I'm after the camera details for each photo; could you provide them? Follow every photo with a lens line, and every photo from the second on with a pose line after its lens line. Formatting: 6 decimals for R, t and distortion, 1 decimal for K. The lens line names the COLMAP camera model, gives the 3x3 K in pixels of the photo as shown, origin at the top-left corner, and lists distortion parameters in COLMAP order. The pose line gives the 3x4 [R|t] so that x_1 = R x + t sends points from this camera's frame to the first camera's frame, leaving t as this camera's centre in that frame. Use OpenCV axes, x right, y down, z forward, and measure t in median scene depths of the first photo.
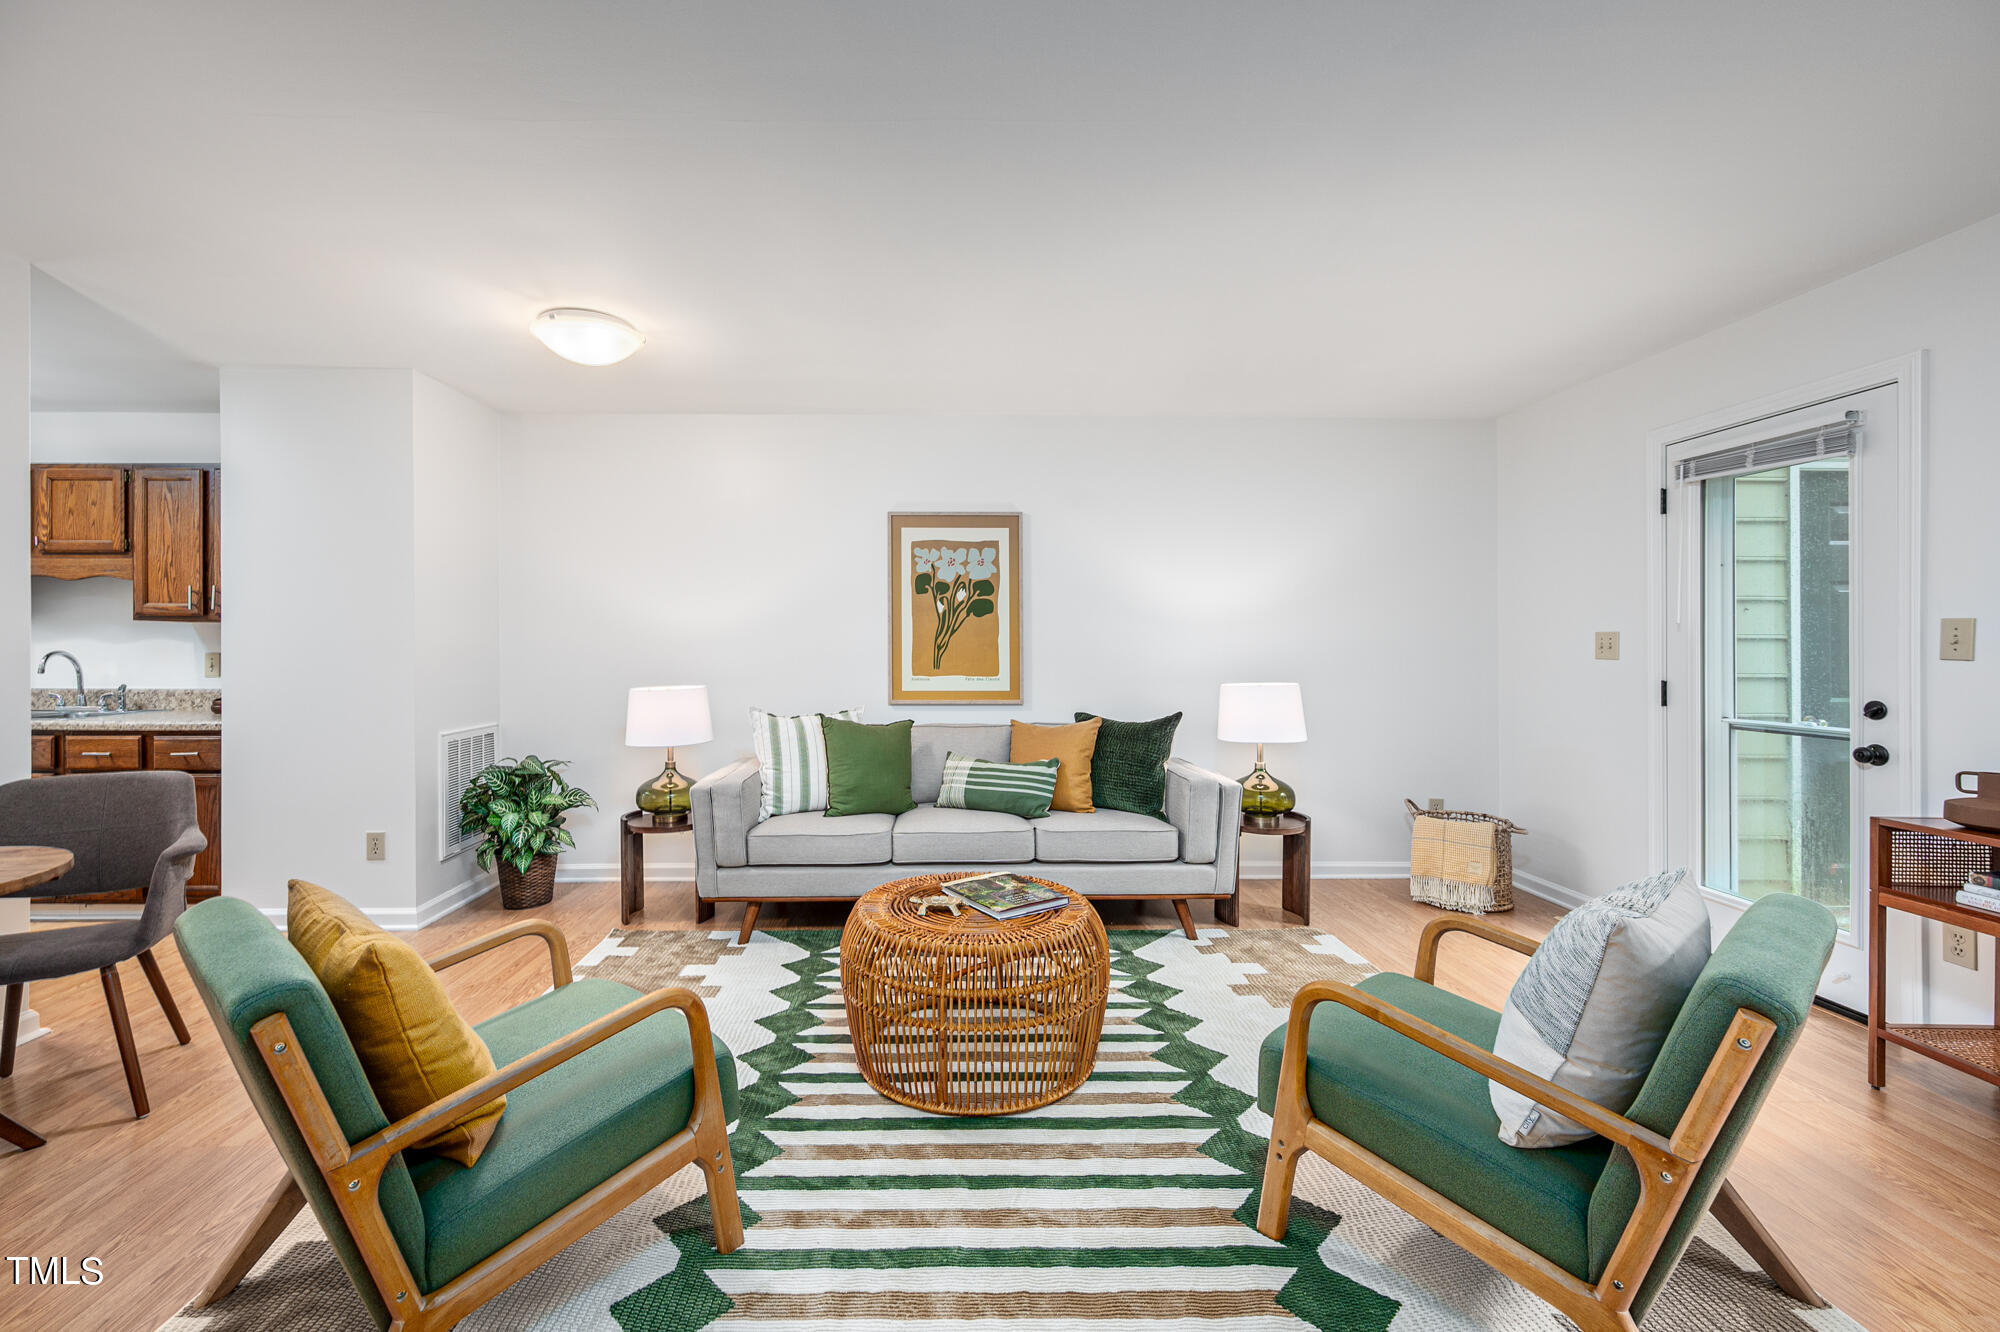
lens RADIAL K [[795.1, 0, 945.2], [0, 795.1, 650.2], [0, 0, 1]] dist [-0.006933, 0.000104]
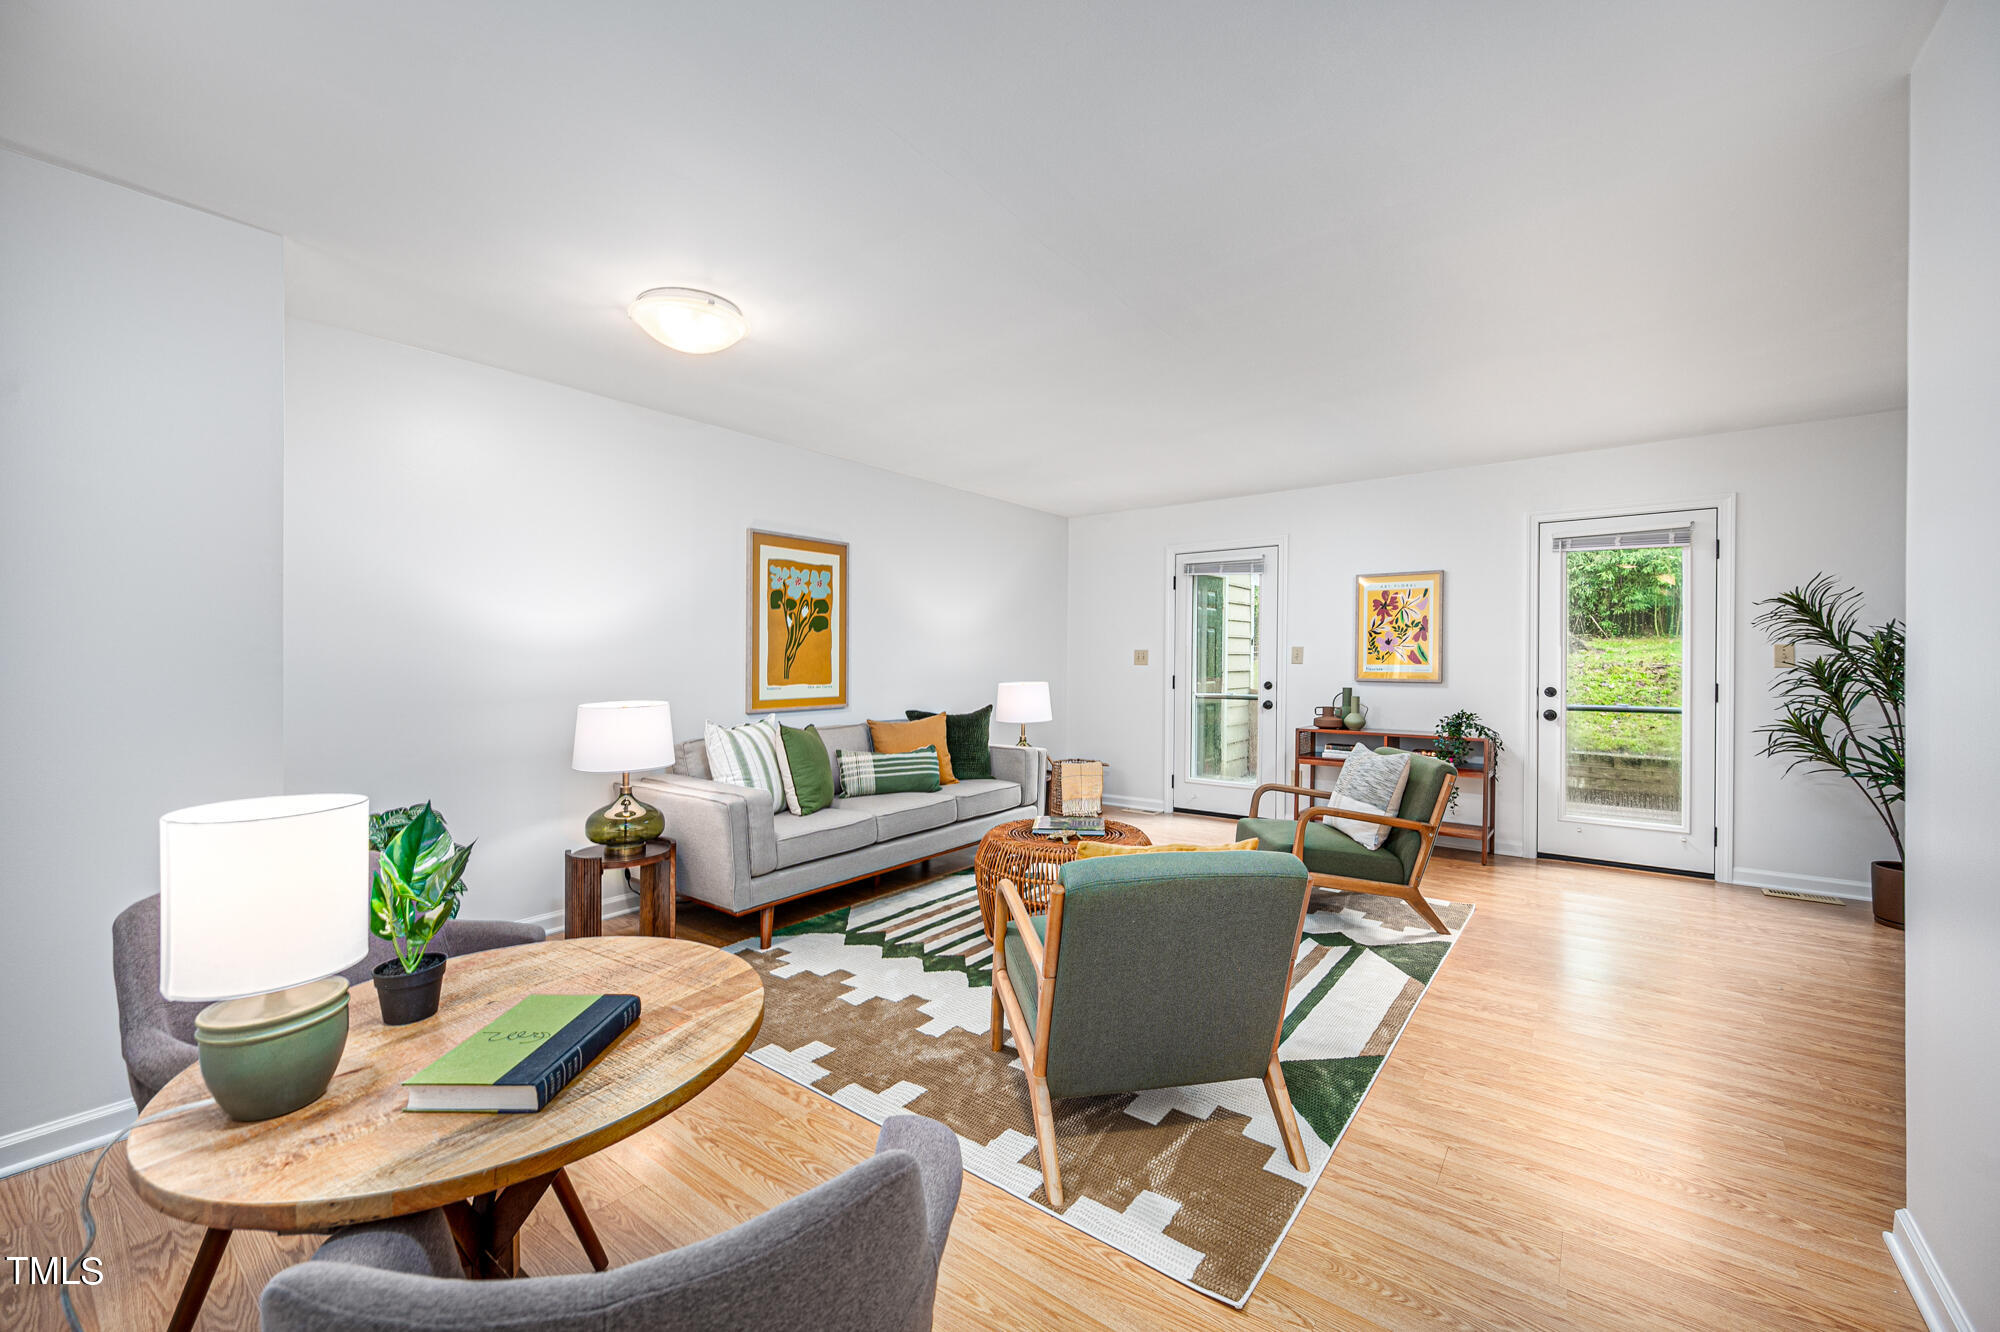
lens RADIAL K [[795.1, 0, 998.9], [0, 795.1, 666.4], [0, 0, 1]] dist [-0.006933, 0.000104]
pose [[0.617819, -0.006337, 0.786295, -0.685177], [0.004101, 0.999980, 0.004837, 0.002796], [-0.786310, 0.000236, 0.617833, 0.104483]]
